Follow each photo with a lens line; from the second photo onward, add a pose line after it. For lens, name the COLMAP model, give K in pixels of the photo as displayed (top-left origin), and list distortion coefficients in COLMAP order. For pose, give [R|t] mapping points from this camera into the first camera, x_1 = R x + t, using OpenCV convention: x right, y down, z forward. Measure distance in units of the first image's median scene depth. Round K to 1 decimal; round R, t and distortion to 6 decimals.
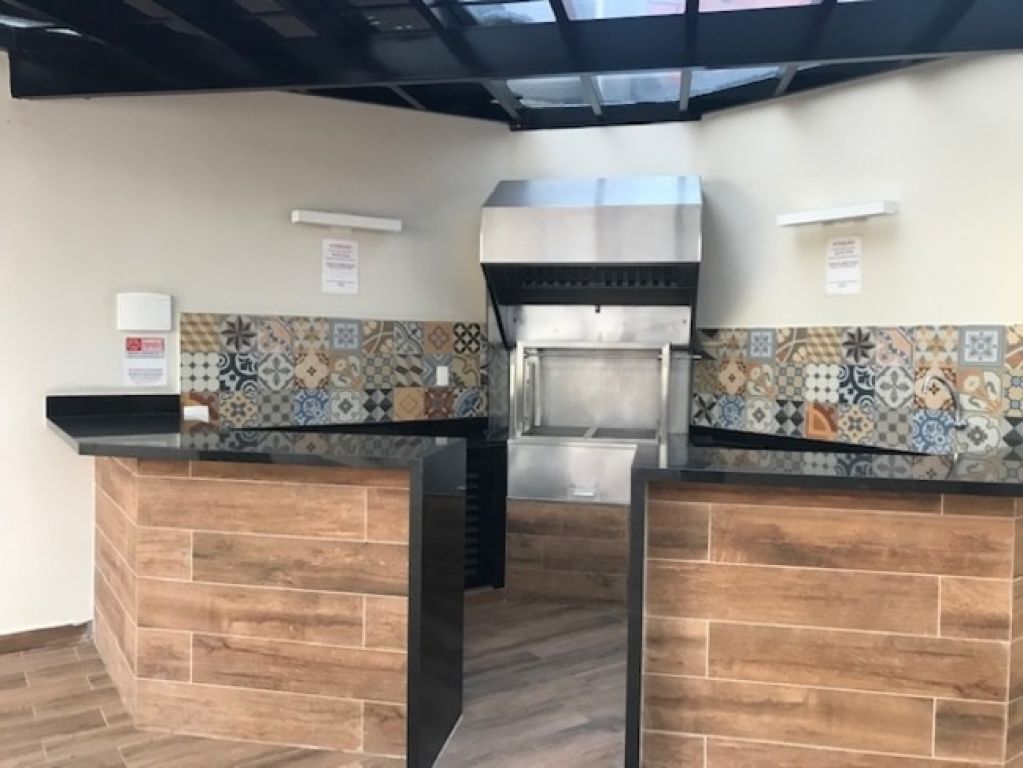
lens RADIAL K [[846.7, 0, 513.3], [0, 846.7, 404.8], [0, 0, 1]] dist [0.009927, -0.085817]
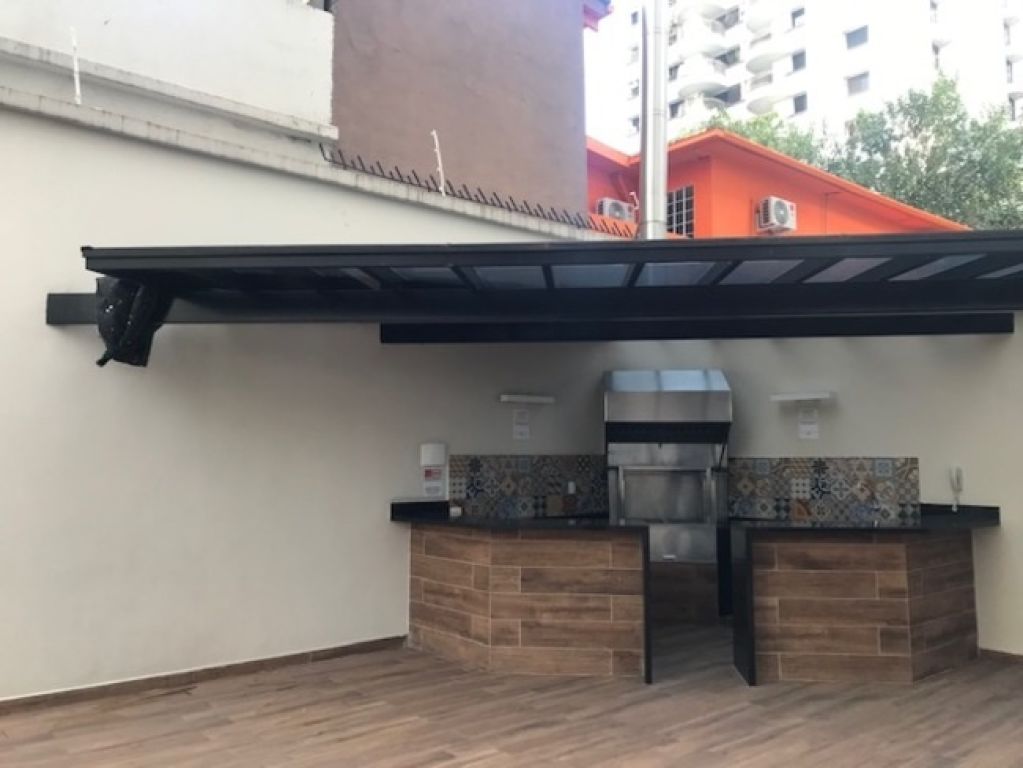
lens RADIAL K [[823.3, 0, 511.5], [0, 823.3, 384.0], [0, 0, 1]] dist [0.048666, -0.228886]
pose [[0.995833, -0.006270, 0.090984, -0.445113], [0.020270, 0.987897, -0.153782, 0.014165], [-0.088919, 0.154985, 0.983907, -0.777388]]
